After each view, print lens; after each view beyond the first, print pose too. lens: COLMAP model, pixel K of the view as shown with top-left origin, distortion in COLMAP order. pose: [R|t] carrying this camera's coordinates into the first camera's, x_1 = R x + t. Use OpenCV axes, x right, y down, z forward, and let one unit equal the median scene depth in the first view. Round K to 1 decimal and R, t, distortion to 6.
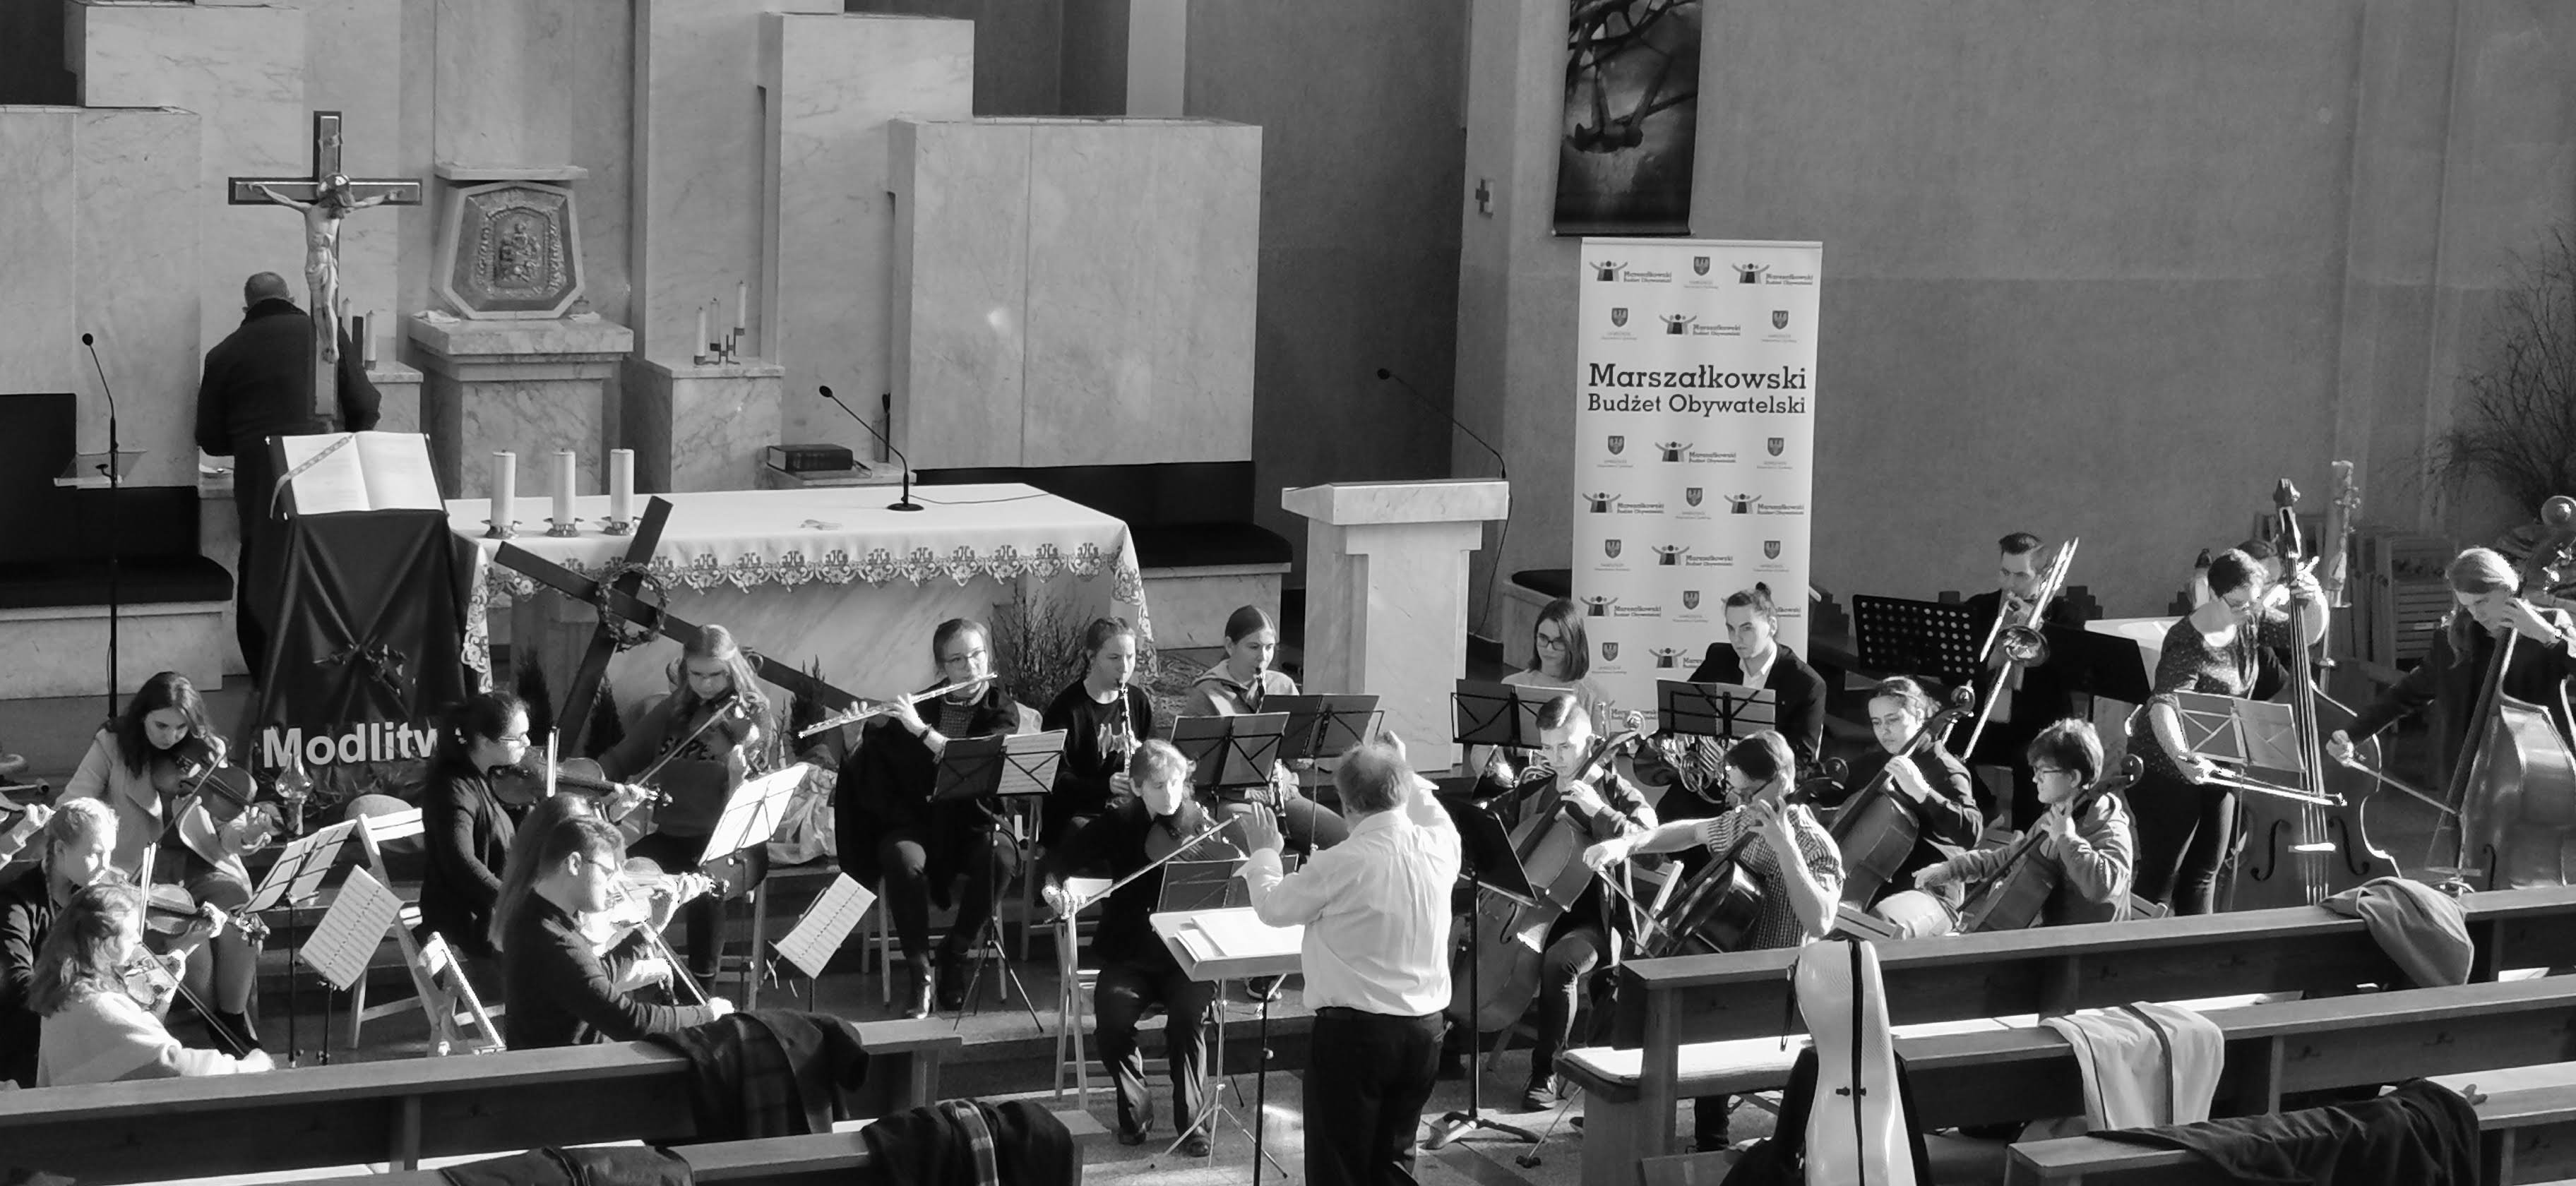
lens RADIAL K [[5058.0, 0, 1289.6], [0, 5058.0, 265.9], [0, 0, 1]] dist [0.187885, -2.334457]
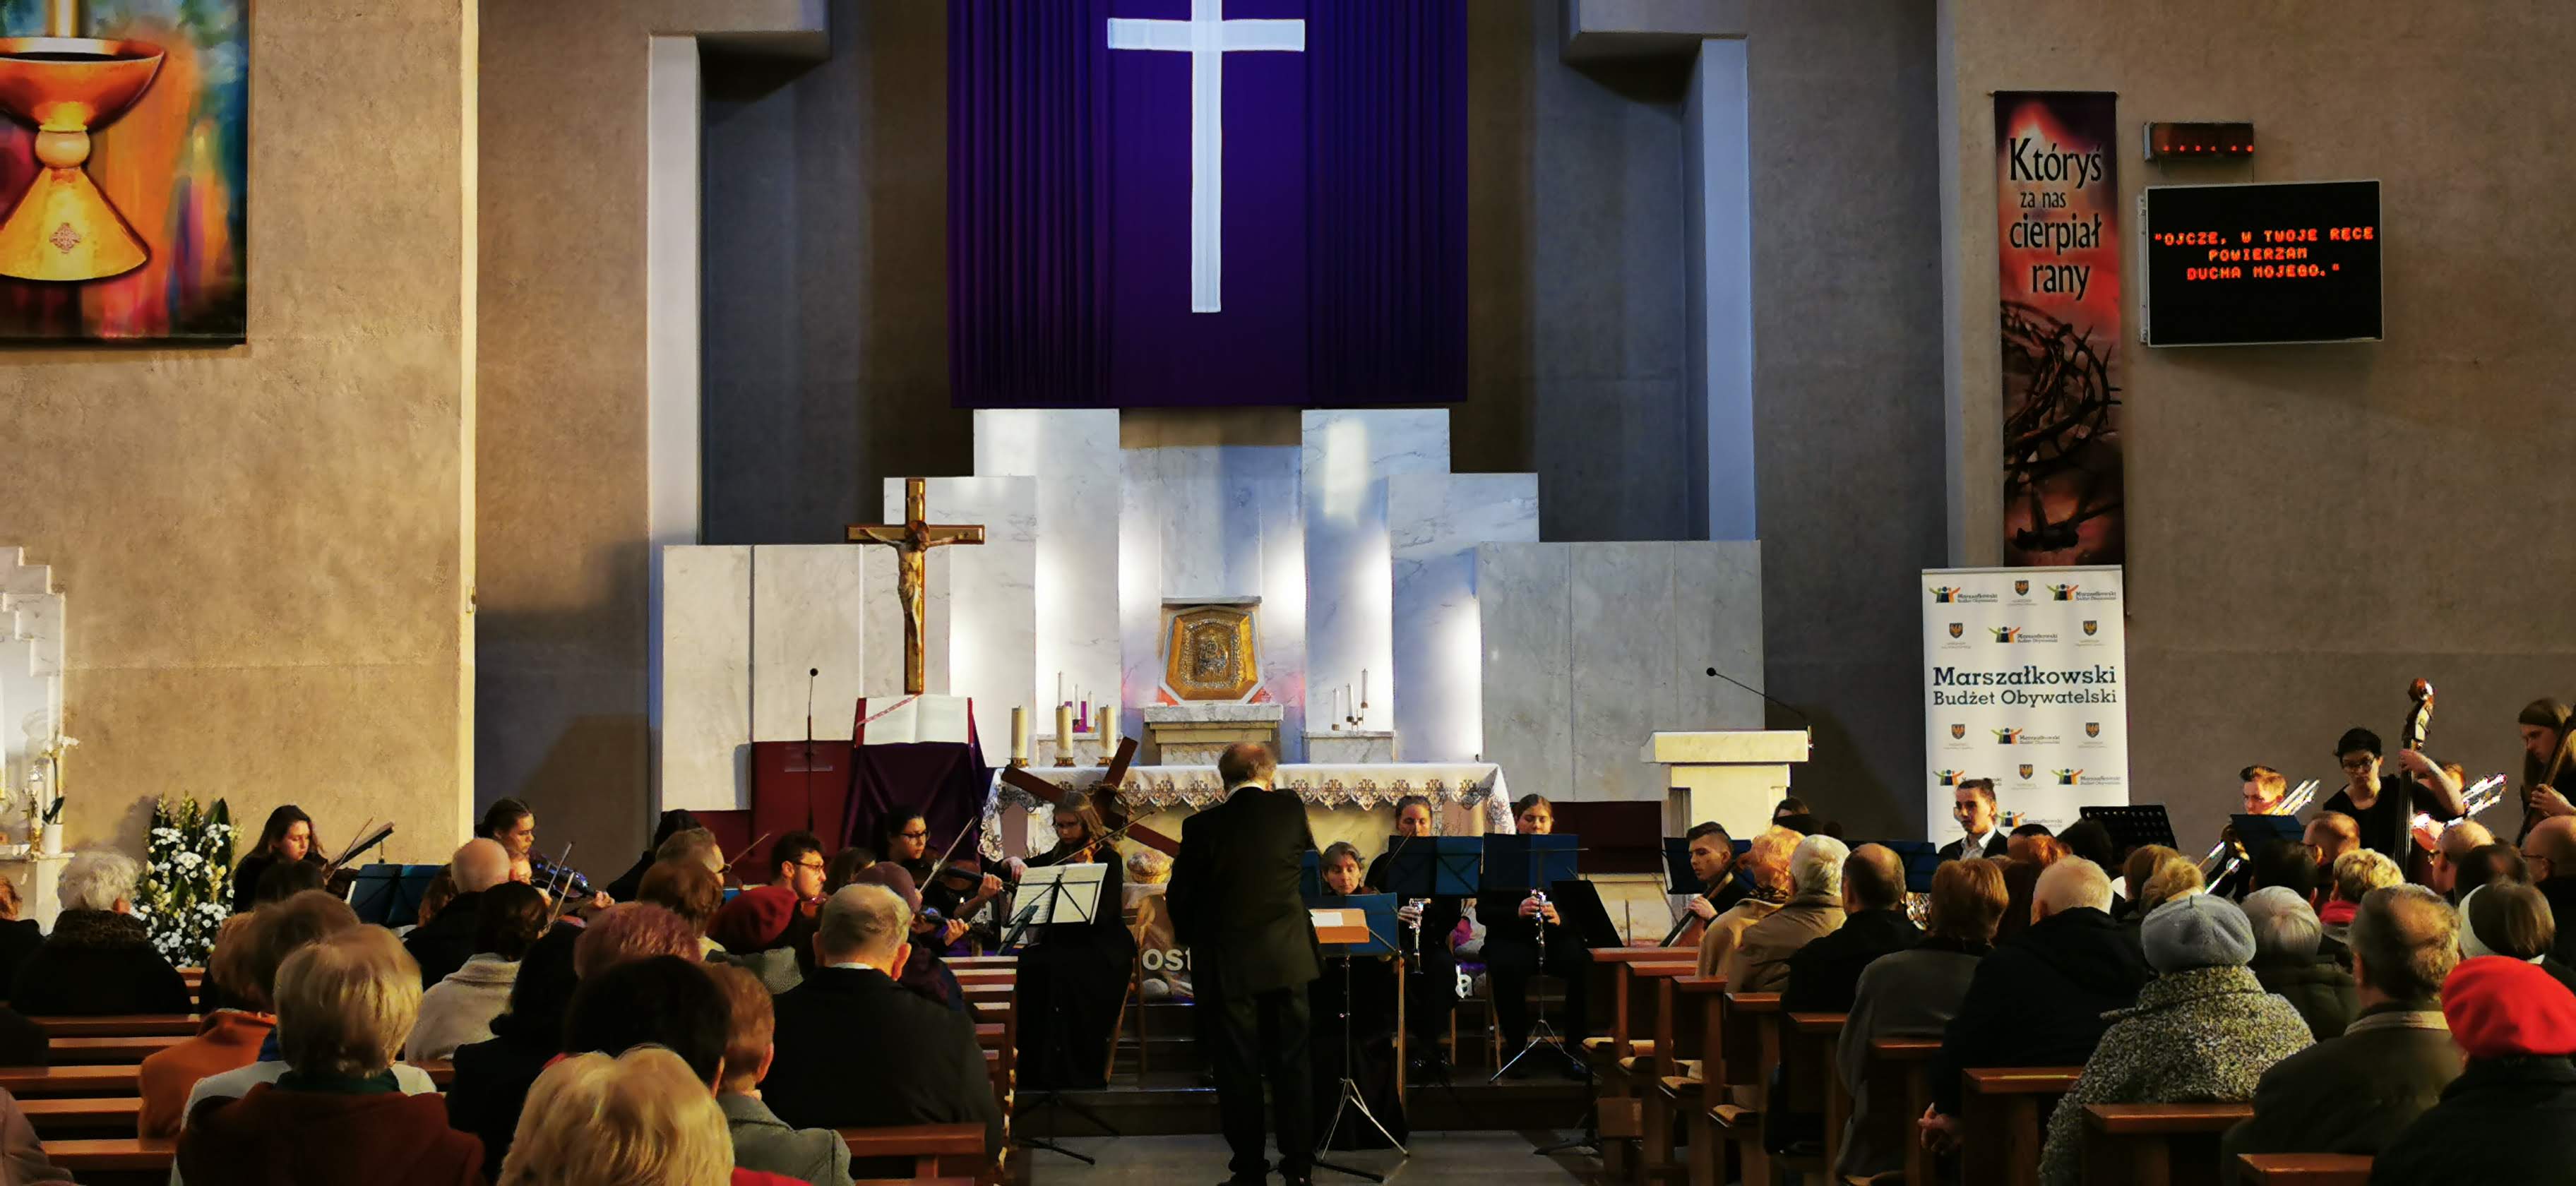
lens RADIAL K [[3951.0, 0, 1288.4], [0, 3951.0, 321.8], [0, 0, 1]] dist [0.043934, -0.060920]
pose [[0.919202, -0.092816, -0.382692, 0.282966], [0.003795, 0.973868, -0.227082, 0.151256], [0.393769, 0.207282, 0.895534, 0.030630]]
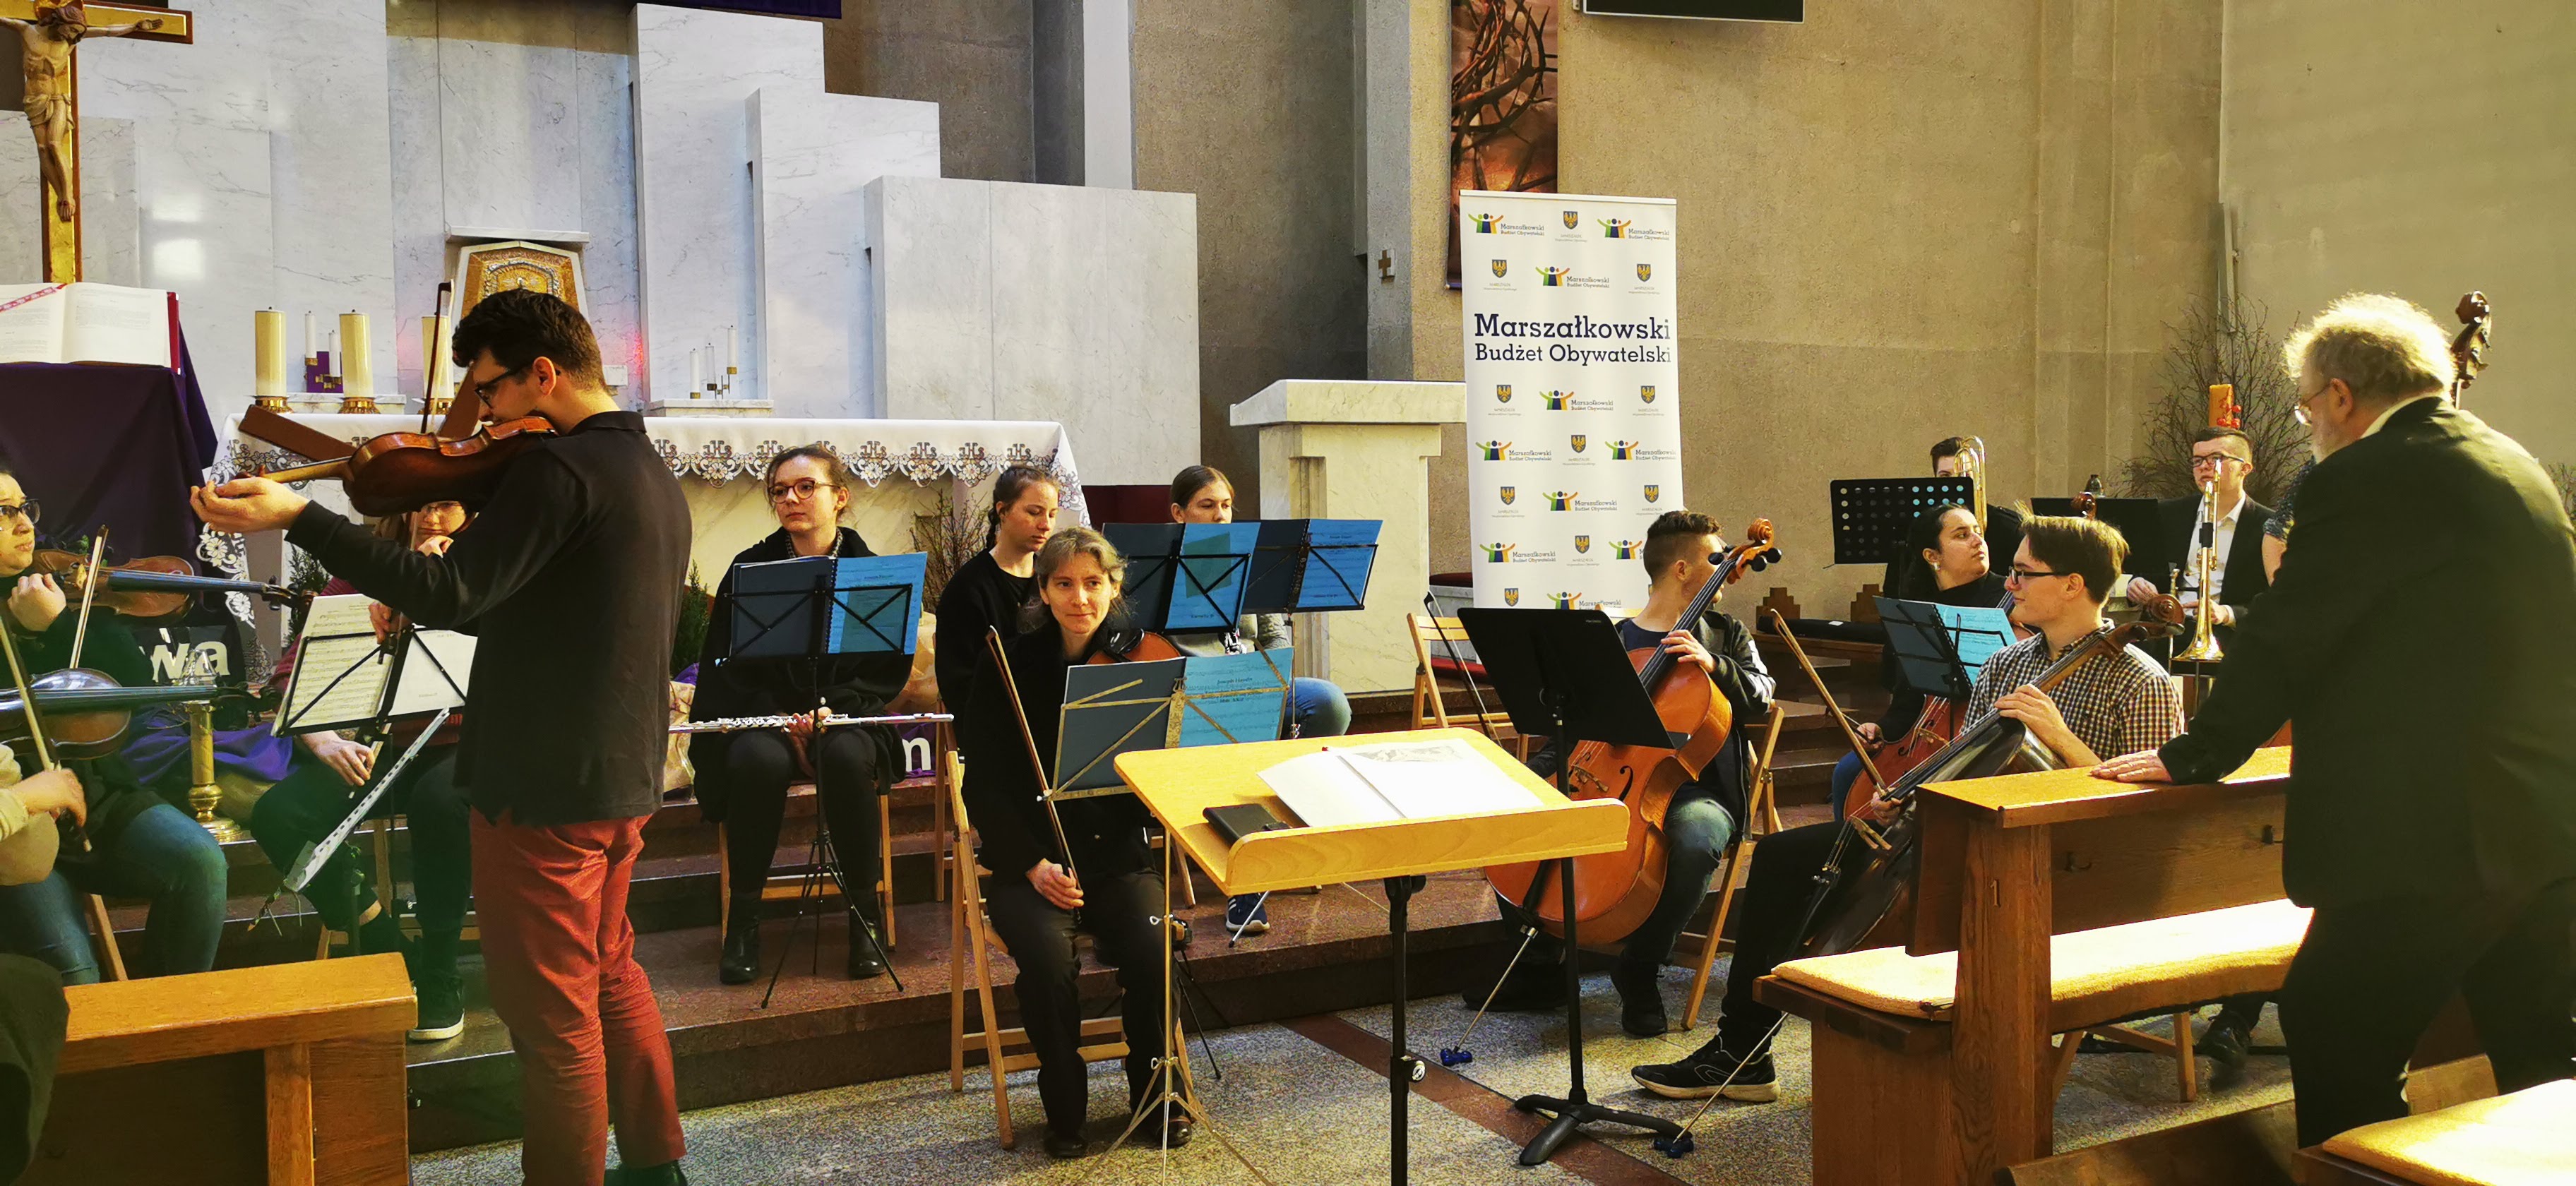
lens RADIAL K [[1918.3, 0, 1288.0], [0, 1918.3, 593.0], [0, 0, 1]] dist [0.025633, -0.003056]
pose [[0.998095, -0.050514, 0.035434, -0.004656], [0.052371, 0.997188, -0.053605, 0.089877], [-0.032626, 0.055359, 0.997933, 0.577391]]
